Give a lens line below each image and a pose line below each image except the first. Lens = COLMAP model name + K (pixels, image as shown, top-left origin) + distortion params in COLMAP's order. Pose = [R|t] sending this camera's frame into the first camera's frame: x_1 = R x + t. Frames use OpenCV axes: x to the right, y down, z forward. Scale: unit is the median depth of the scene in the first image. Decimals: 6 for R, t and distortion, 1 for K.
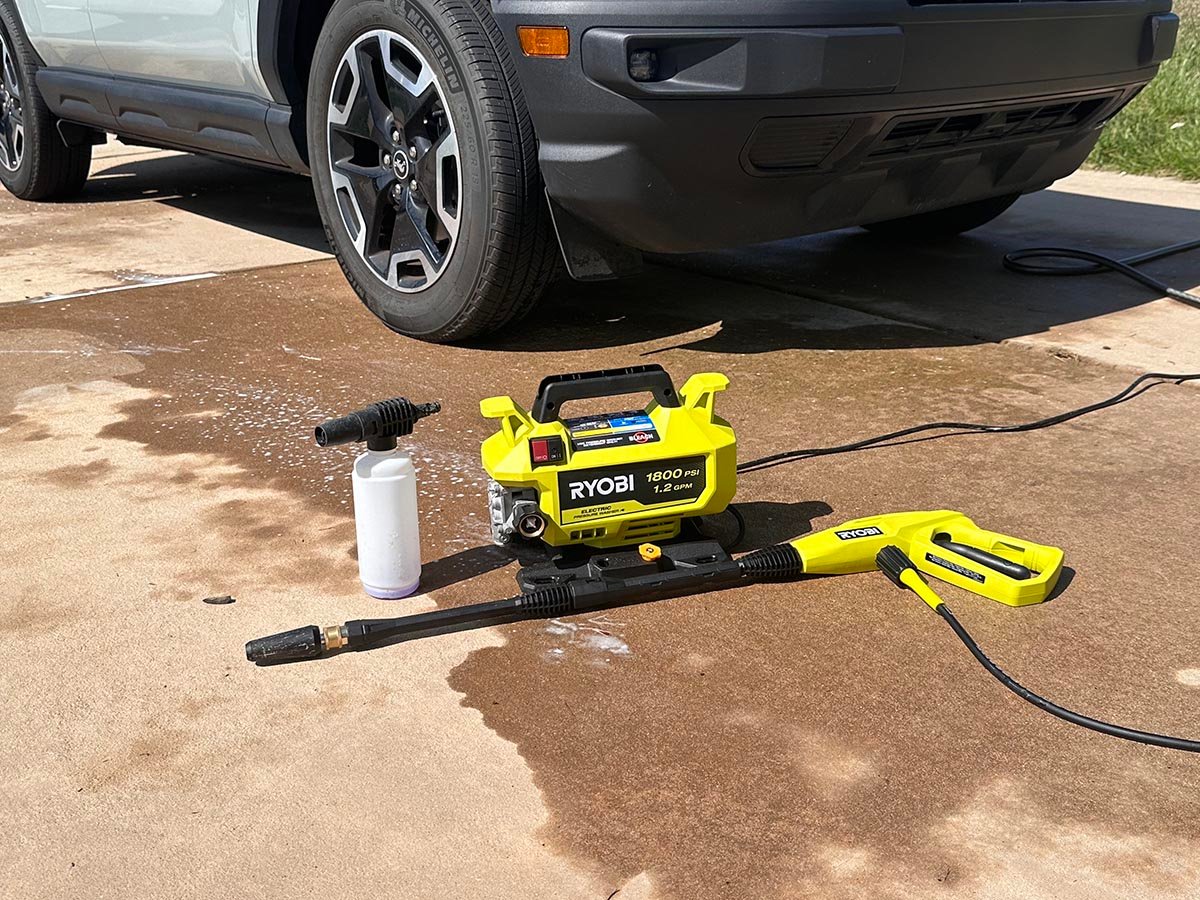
lens RADIAL K [[902.0, 0, 600.0], [0, 902.0, 450.0], [0, 0, 1]] dist [0.076757, -0.093143]
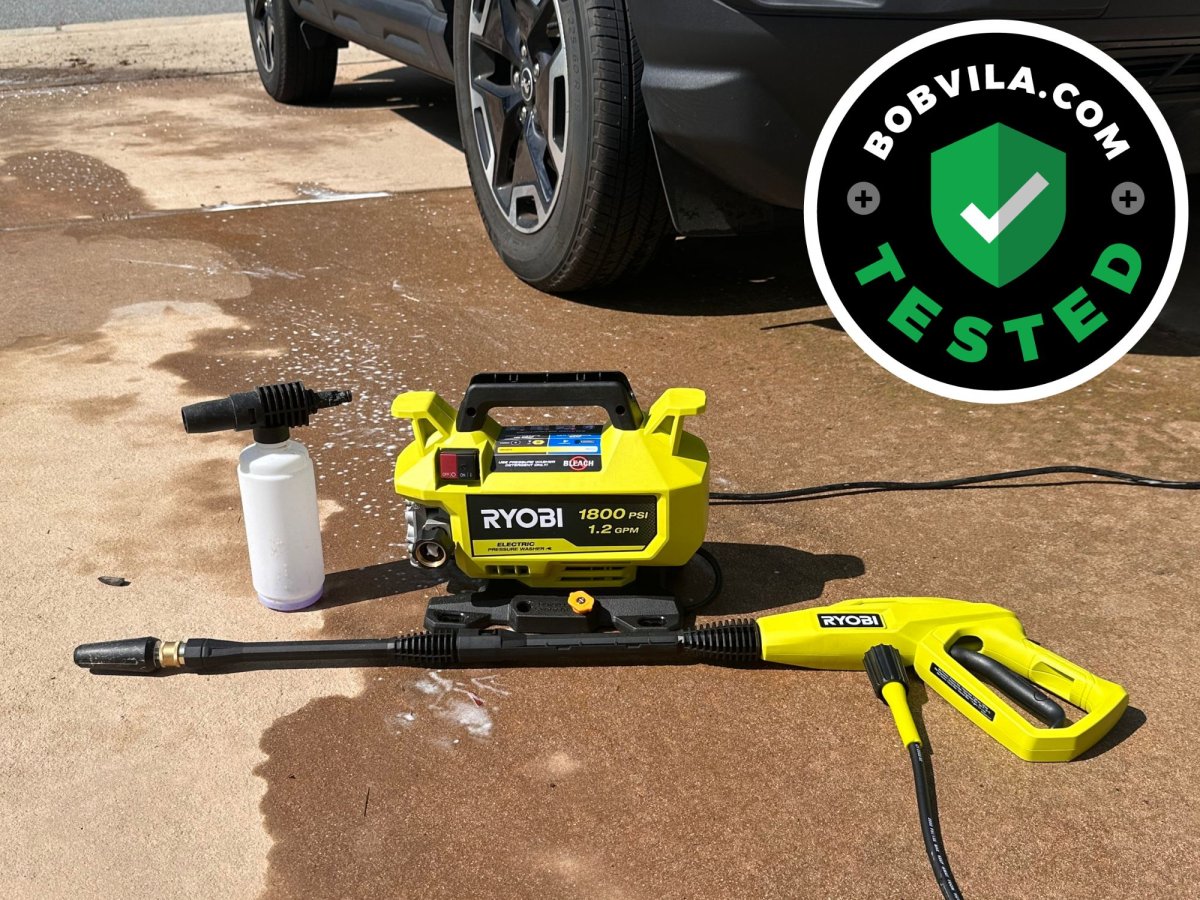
lens RADIAL K [[930.2, 0, 597.7], [0, 930.2, 509.9], [0, 0, 1]] dist [0.071670, -0.098198]
pose [[0.968210, 0.137367, -0.209045, 0.235291], [-0.110986, 0.984865, 0.133129, -0.083219], [0.224169, -0.105696, 0.968802, 0.199905]]
